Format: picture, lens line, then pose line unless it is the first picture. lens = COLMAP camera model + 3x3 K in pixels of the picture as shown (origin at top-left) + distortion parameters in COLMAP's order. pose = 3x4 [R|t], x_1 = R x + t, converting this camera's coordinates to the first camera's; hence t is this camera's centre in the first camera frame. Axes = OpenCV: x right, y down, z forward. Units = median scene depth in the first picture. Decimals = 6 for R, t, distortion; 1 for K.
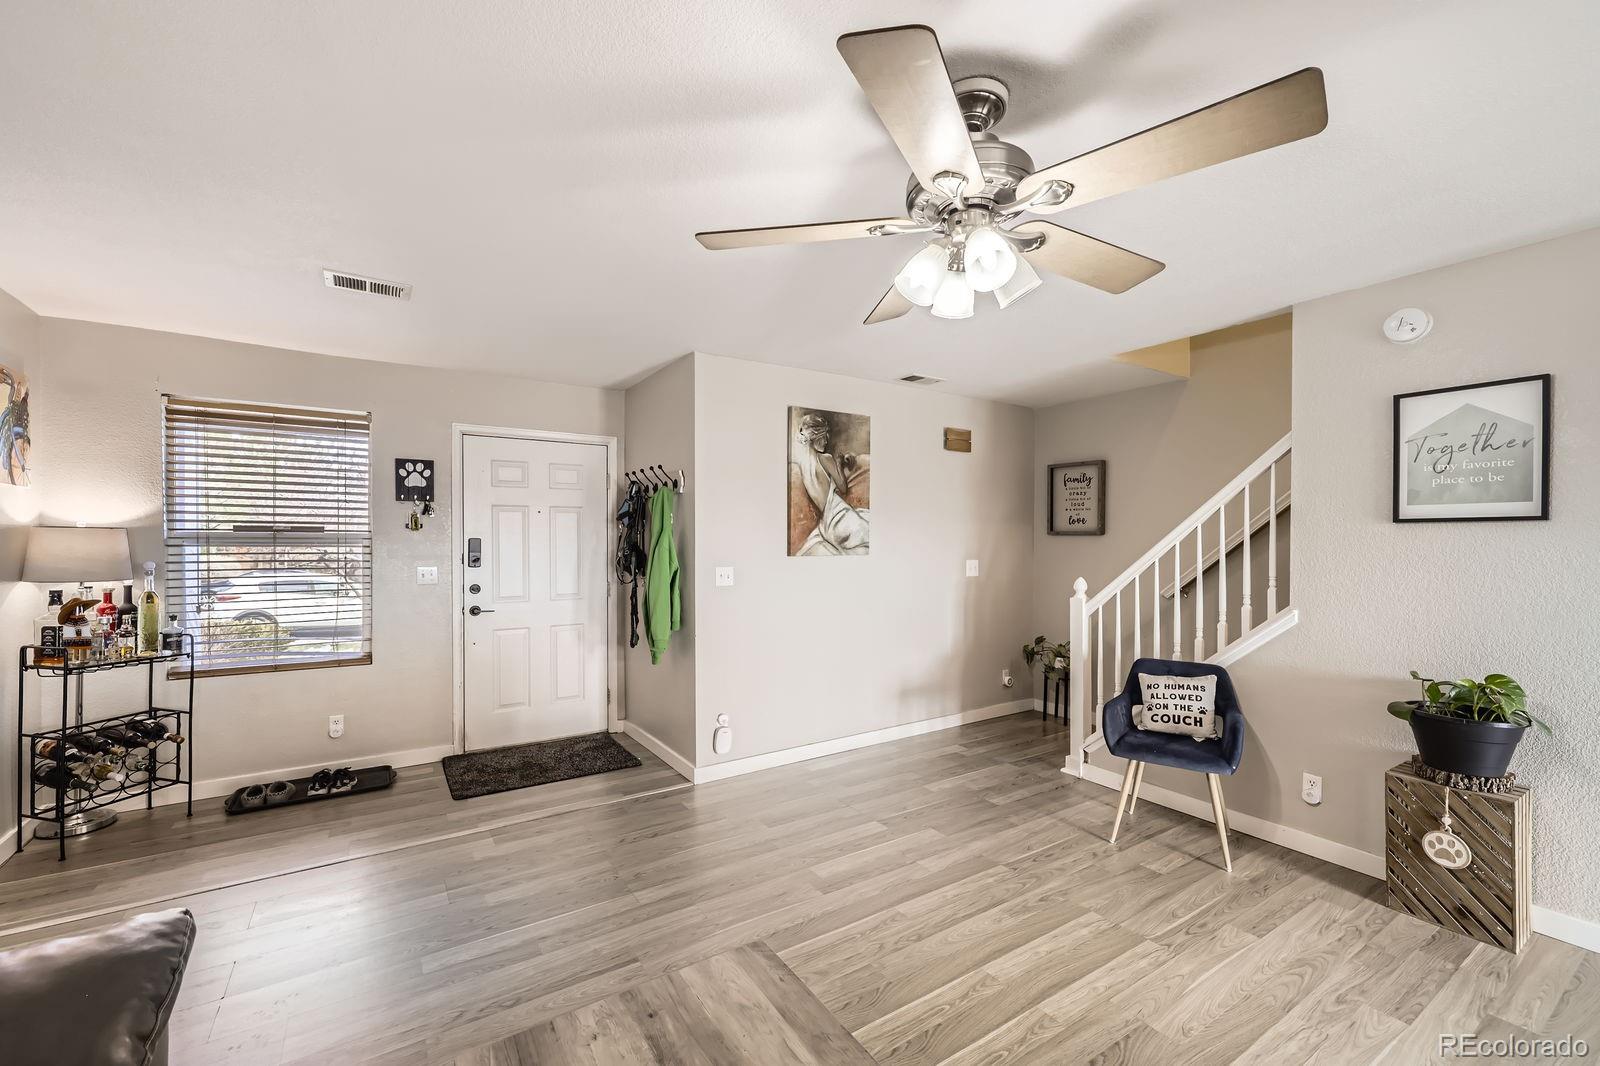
lens RADIAL K [[652.9, 0, 793.6], [0, 652.9, 541.4], [0, 0, 1]] dist [0.003383, 0.000312]
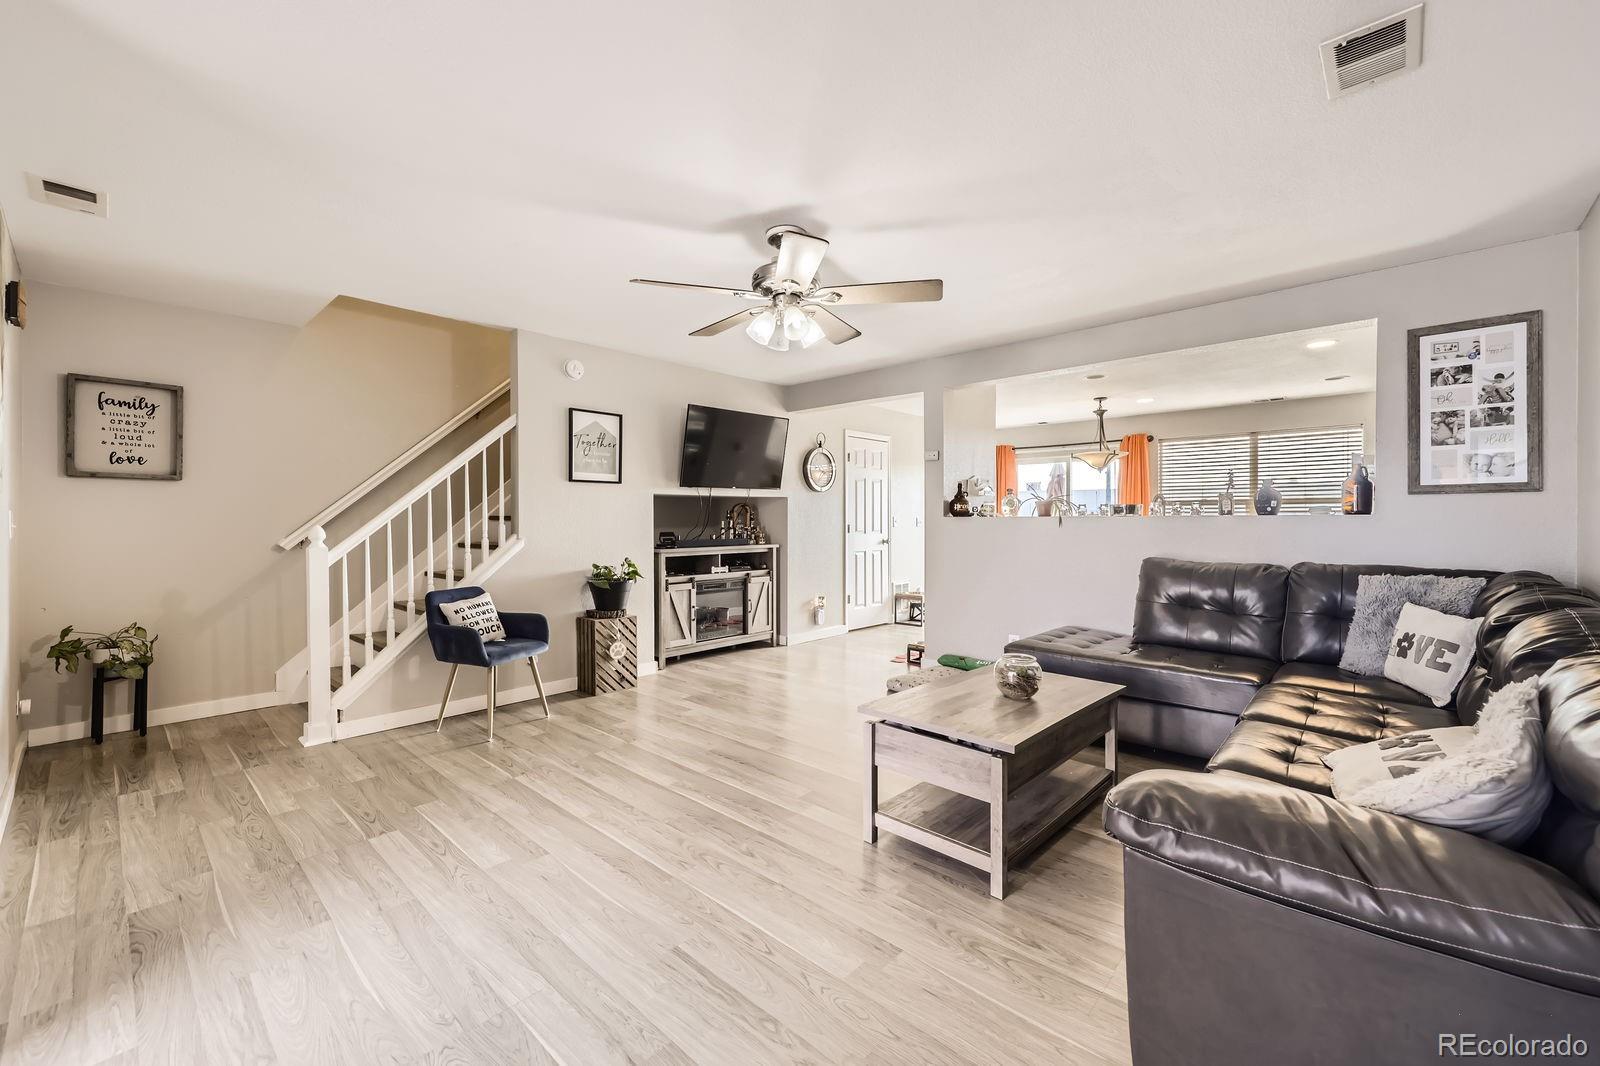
lens RADIAL K [[652.9, 0, 798.1], [0, 652.9, 526.2], [0, 0, 1]] dist [0.003383, 0.000312]
pose [[-0.263652, -0.009541, 0.964571, -0.746269], [0.004473, 0.999928, 0.011114, 0.060209], [-0.964608, 0.007245, -0.263590, 0.731220]]
